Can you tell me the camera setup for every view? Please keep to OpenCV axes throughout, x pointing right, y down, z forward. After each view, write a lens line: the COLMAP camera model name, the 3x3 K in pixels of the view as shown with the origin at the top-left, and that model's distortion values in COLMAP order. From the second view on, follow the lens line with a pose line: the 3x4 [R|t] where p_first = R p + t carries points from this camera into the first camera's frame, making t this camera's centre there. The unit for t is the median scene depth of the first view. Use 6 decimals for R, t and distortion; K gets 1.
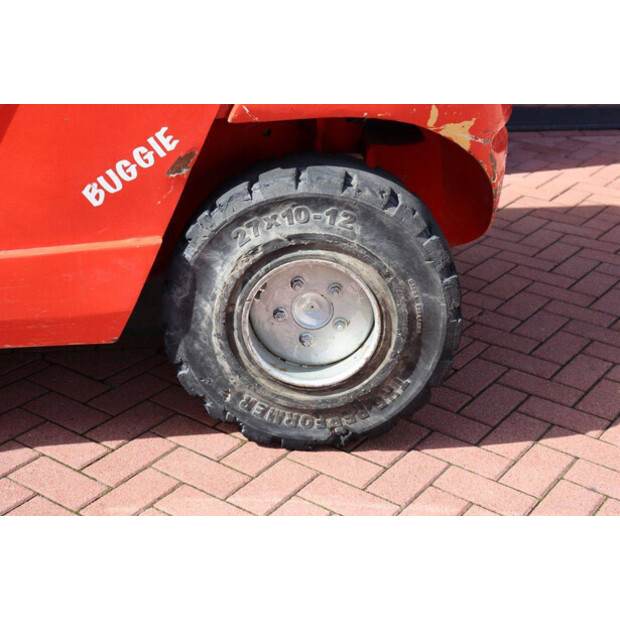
lens RADIAL K [[1040.8, 0, 329.6], [0, 1040.8, 310.1], [0, 0, 1]] dist [0.113417, 0.028420]
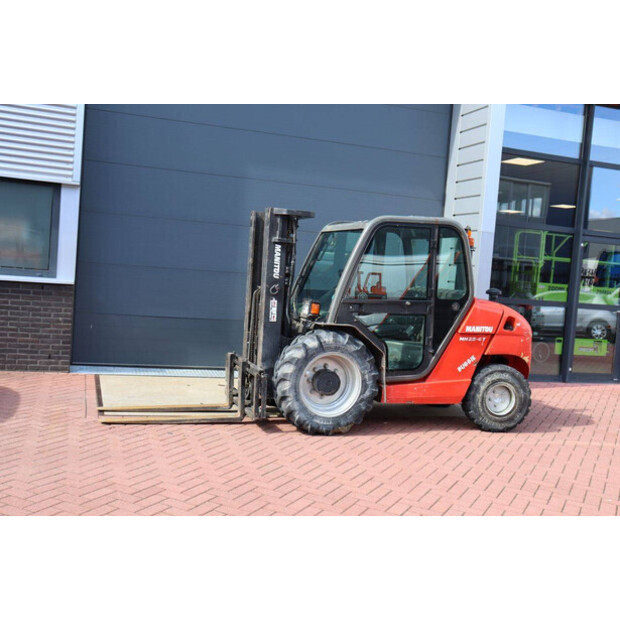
lens RADIAL K [[695.6, 0, 310.0], [0, 695.6, 310.0], [0, 0, 1]] dist [-0.043030, 0.018475]
pose [[0.989984, 0.020911, 0.139620, -1.271592], [0.027854, 0.940598, -0.338377, 0.646021], [-0.138402, 0.338877, 0.930595, -1.813995]]
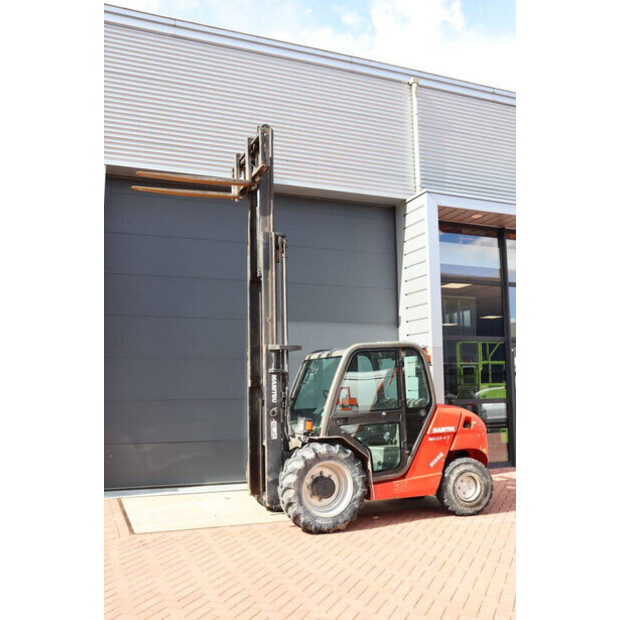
lens RADIAL K [[607.1, 0, 310.0], [0, 607.1, 310.0], [0, 0, 1]] dist [-0.058217, 0.006380]
pose [[0.979636, -0.030128, 0.198507, -1.419629], [0.126858, 0.859213, -0.495641, 0.668373], [-0.155628, 0.510731, 0.845538, -1.976722]]
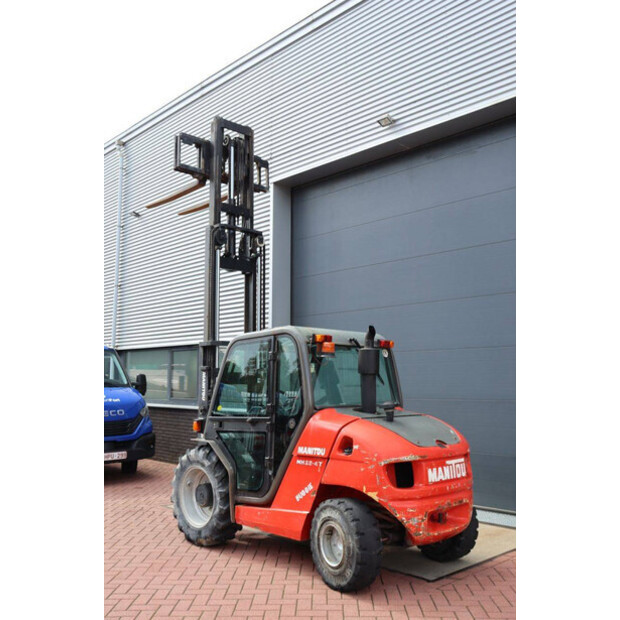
lens RADIAL K [[625.0, 0, 310.0], [0, 625.0, 310.0], [0, 0, 1]] dist [-0.044868, 0.025534]
pose [[0.538948, -0.139412, -0.830722, 1.796313], [-0.318300, 0.879382, -0.354081, 0.082098], [0.779885, 0.455250, 0.429566, -0.300274]]
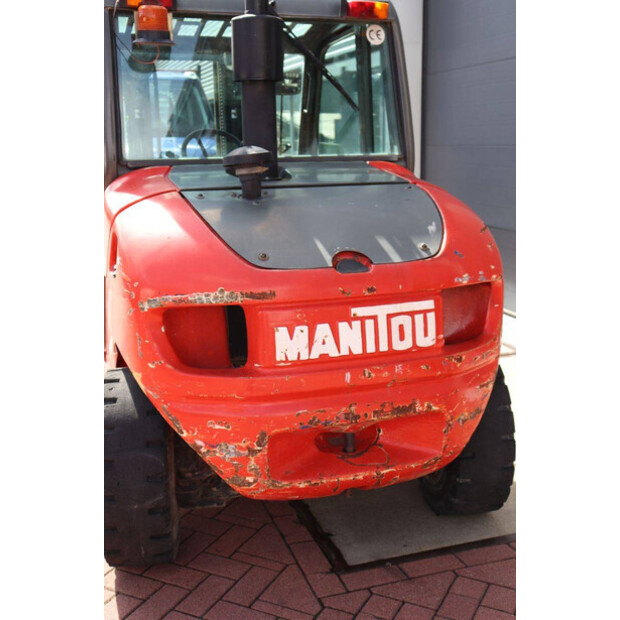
lens RADIAL K [[776.1, 0, 310.0], [0, 776.1, 310.0], [0, 0, 1]] dist [0.010718, 0.052746]
pose [[0.124489, 0.168171, -0.977866, 1.162293], [-0.378607, 0.919016, 0.109851, -0.460811], [0.917147, 0.356551, 0.178078, 1.009249]]
